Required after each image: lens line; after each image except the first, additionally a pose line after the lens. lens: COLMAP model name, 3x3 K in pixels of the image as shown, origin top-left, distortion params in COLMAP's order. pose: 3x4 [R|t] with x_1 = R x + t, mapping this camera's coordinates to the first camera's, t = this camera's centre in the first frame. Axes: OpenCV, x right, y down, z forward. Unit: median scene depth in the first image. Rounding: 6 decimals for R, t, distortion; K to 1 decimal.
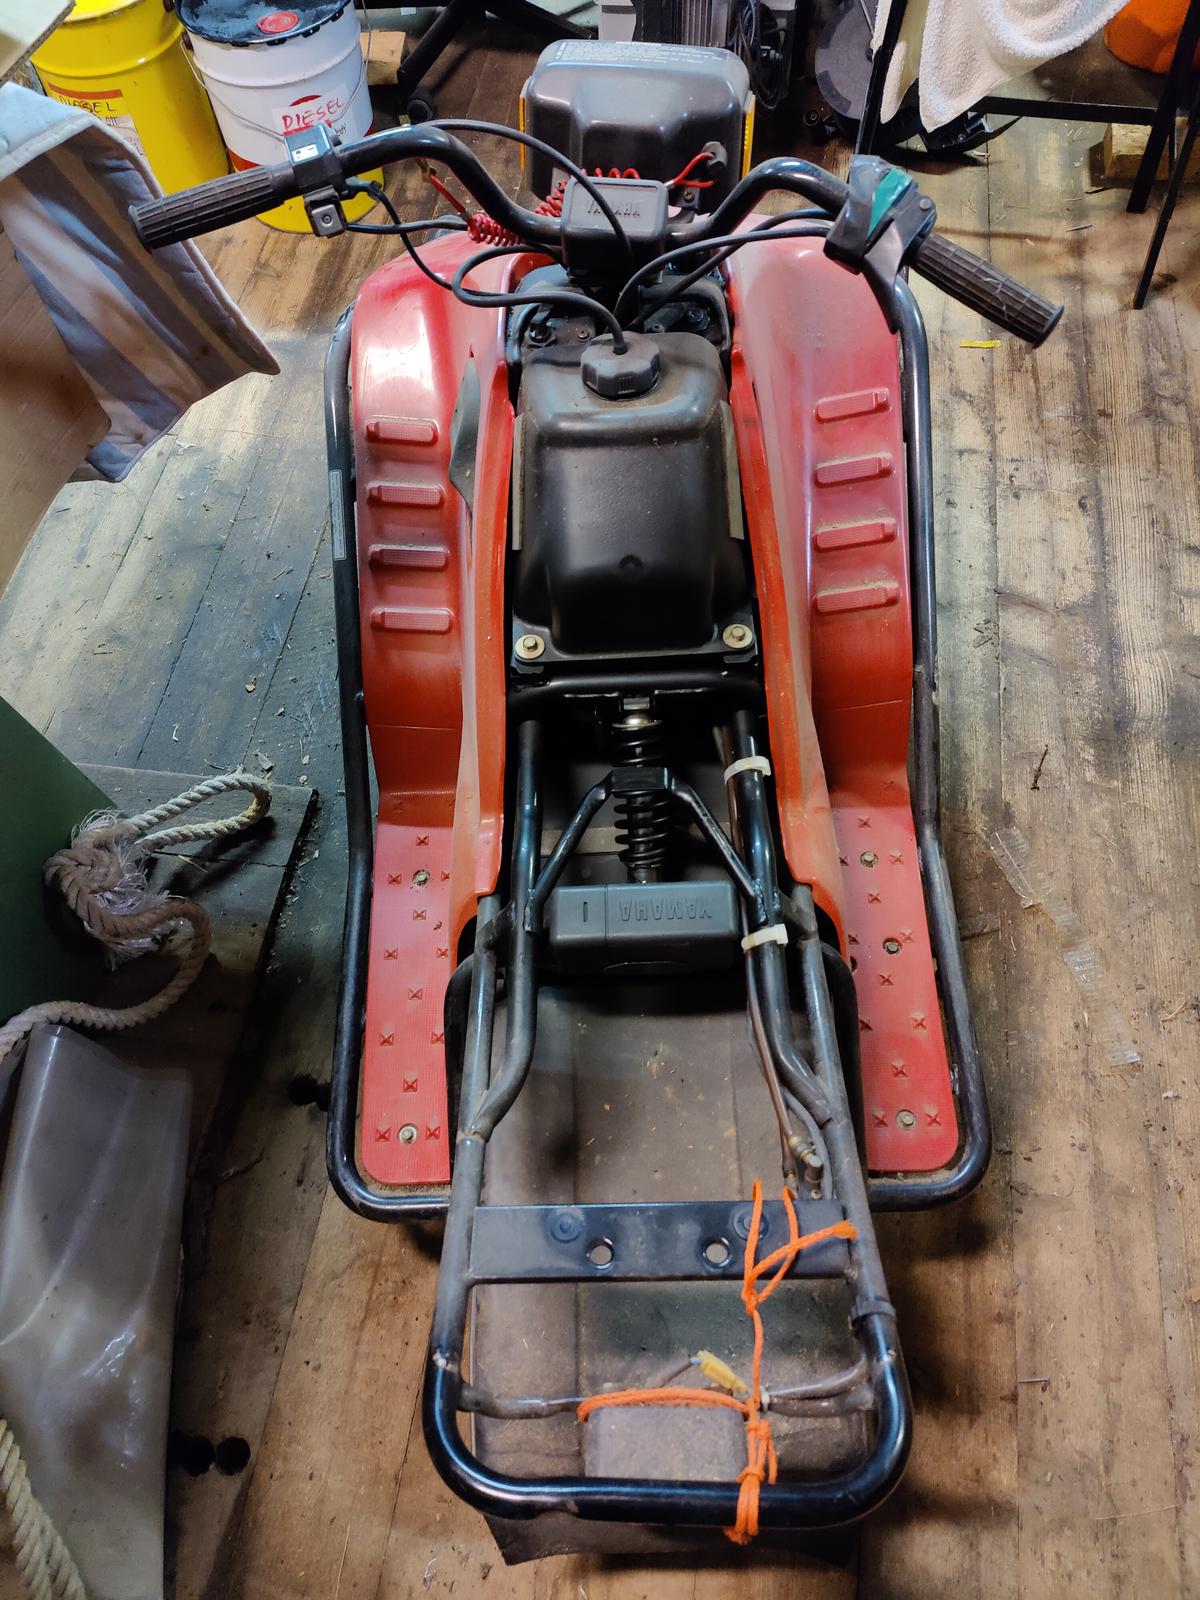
lens RADIAL K [[1128.9, 0, 600.0], [0, 1128.9, 800.0], [0, 0, 1]] dist [0.053535, -0.068788]
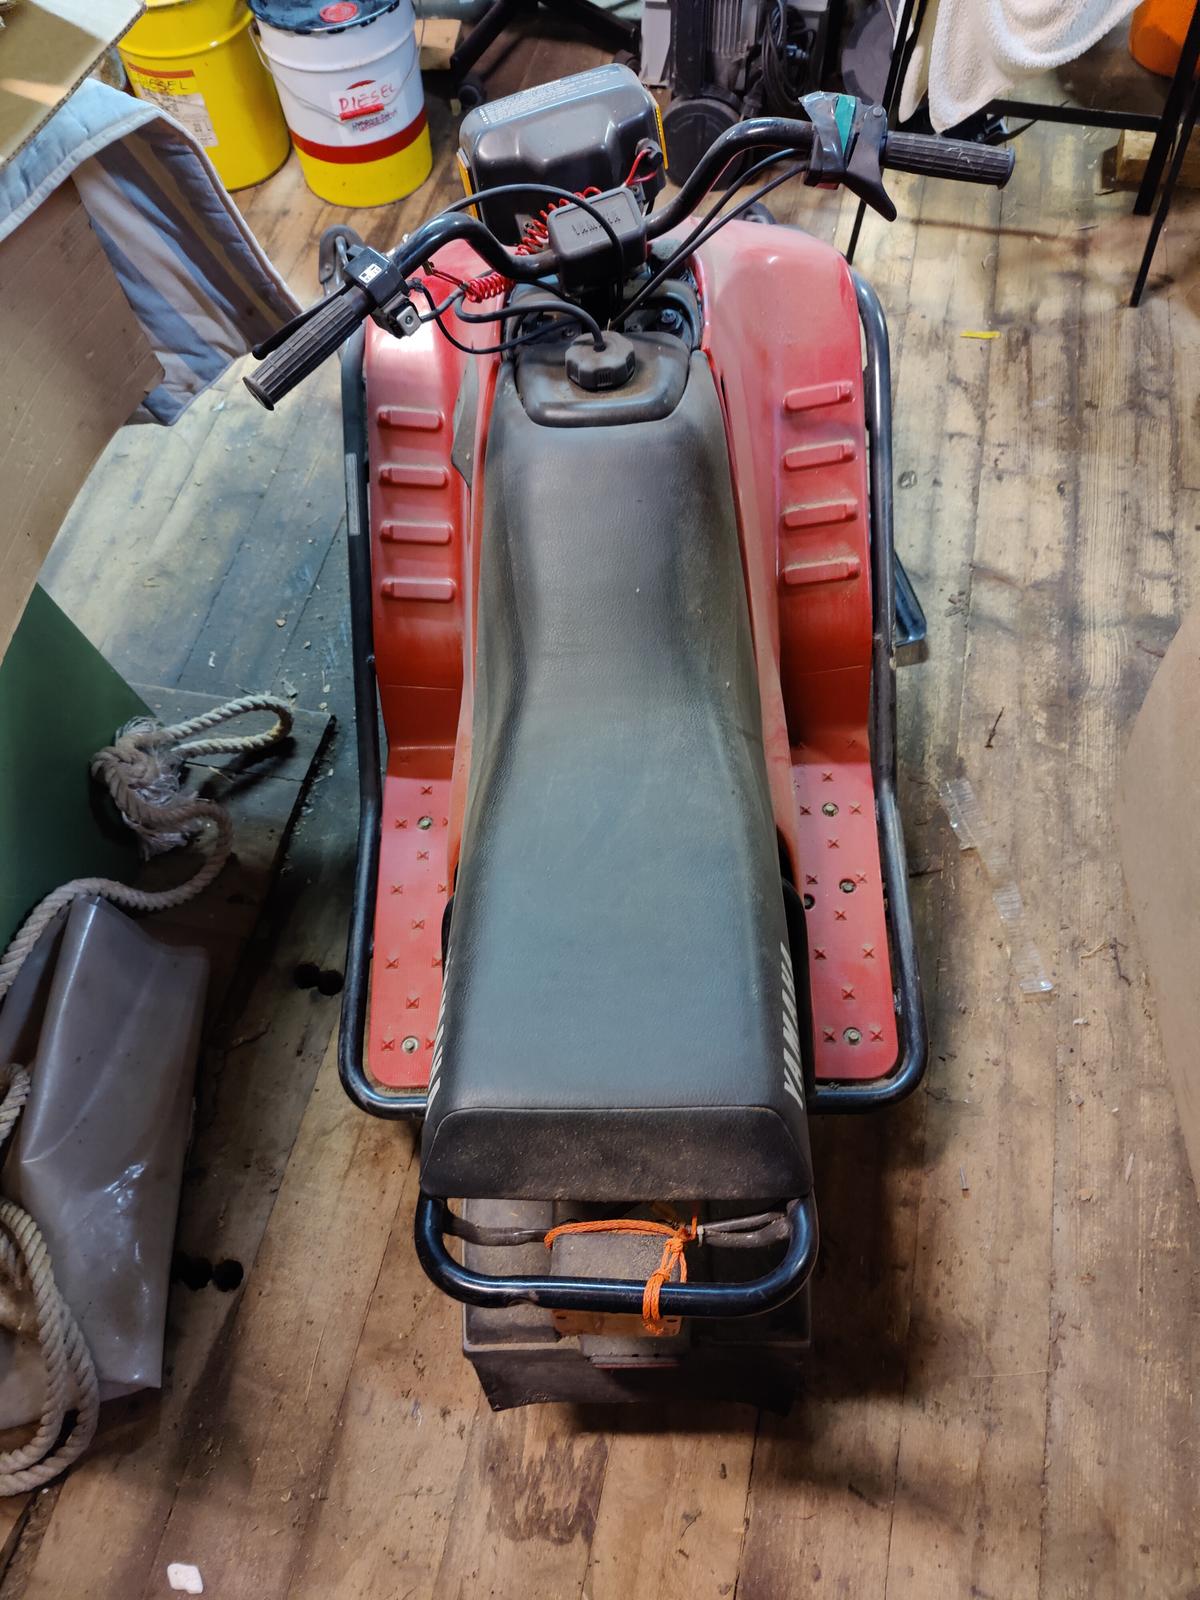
lens RADIAL K [[1140.1, 0, 597.1], [0, 1140.1, 806.1], [0, 0, 1]] dist [0.045033, -0.067236]
pose [[0.997802, 0.053203, -0.039516, 0.056338], [-0.052573, 0.998475, 0.016822, 0.048359], [0.040350, -0.014708, 0.999077, -0.110247]]
